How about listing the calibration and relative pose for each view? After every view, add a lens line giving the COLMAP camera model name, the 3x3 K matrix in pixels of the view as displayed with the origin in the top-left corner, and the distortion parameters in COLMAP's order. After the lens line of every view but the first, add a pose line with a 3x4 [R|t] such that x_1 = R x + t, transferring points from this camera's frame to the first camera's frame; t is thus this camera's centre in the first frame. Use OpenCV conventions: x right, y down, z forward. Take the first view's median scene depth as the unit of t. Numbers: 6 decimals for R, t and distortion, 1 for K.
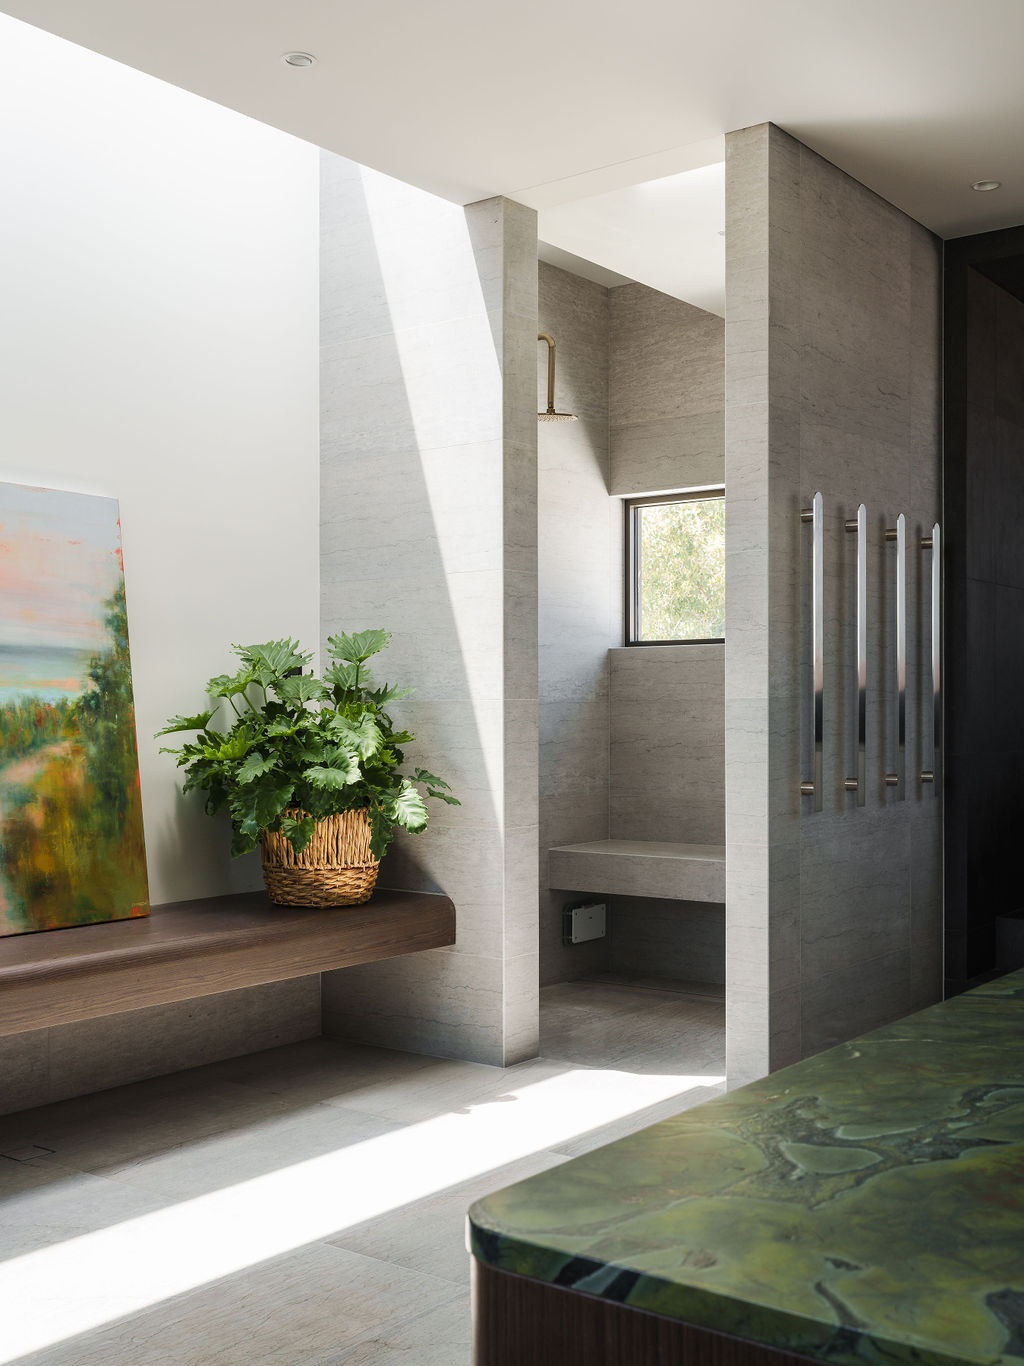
lens RADIAL K [[1495.4, 0, 512.3], [0, 1495.4, 688.2], [0, 0, 1]] dist [0.052431, 0.000000]
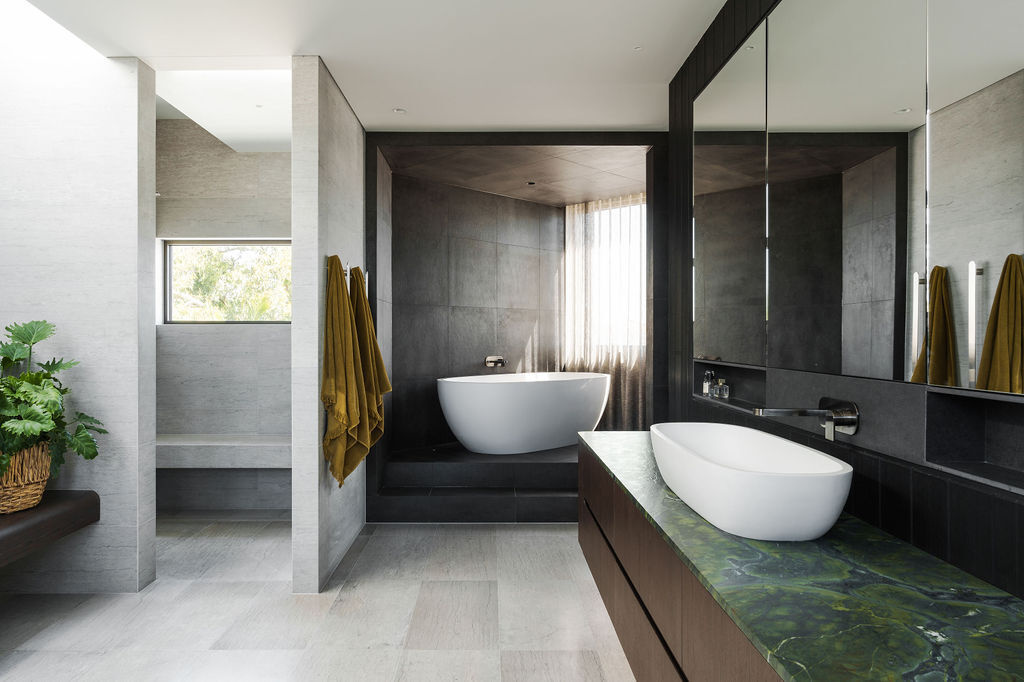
lens RADIAL K [[692.7, 0, 509.6], [0, 692.7, 340.2], [0, 0, 1]] dist [-0.007446, 0.005371]
pose [[0.800945, 0.003905, 0.598726, -0.133591], [-0.012718, 0.999864, 0.010492, -0.034486], [-0.598603, -0.016018, 0.800885, 0.157160]]
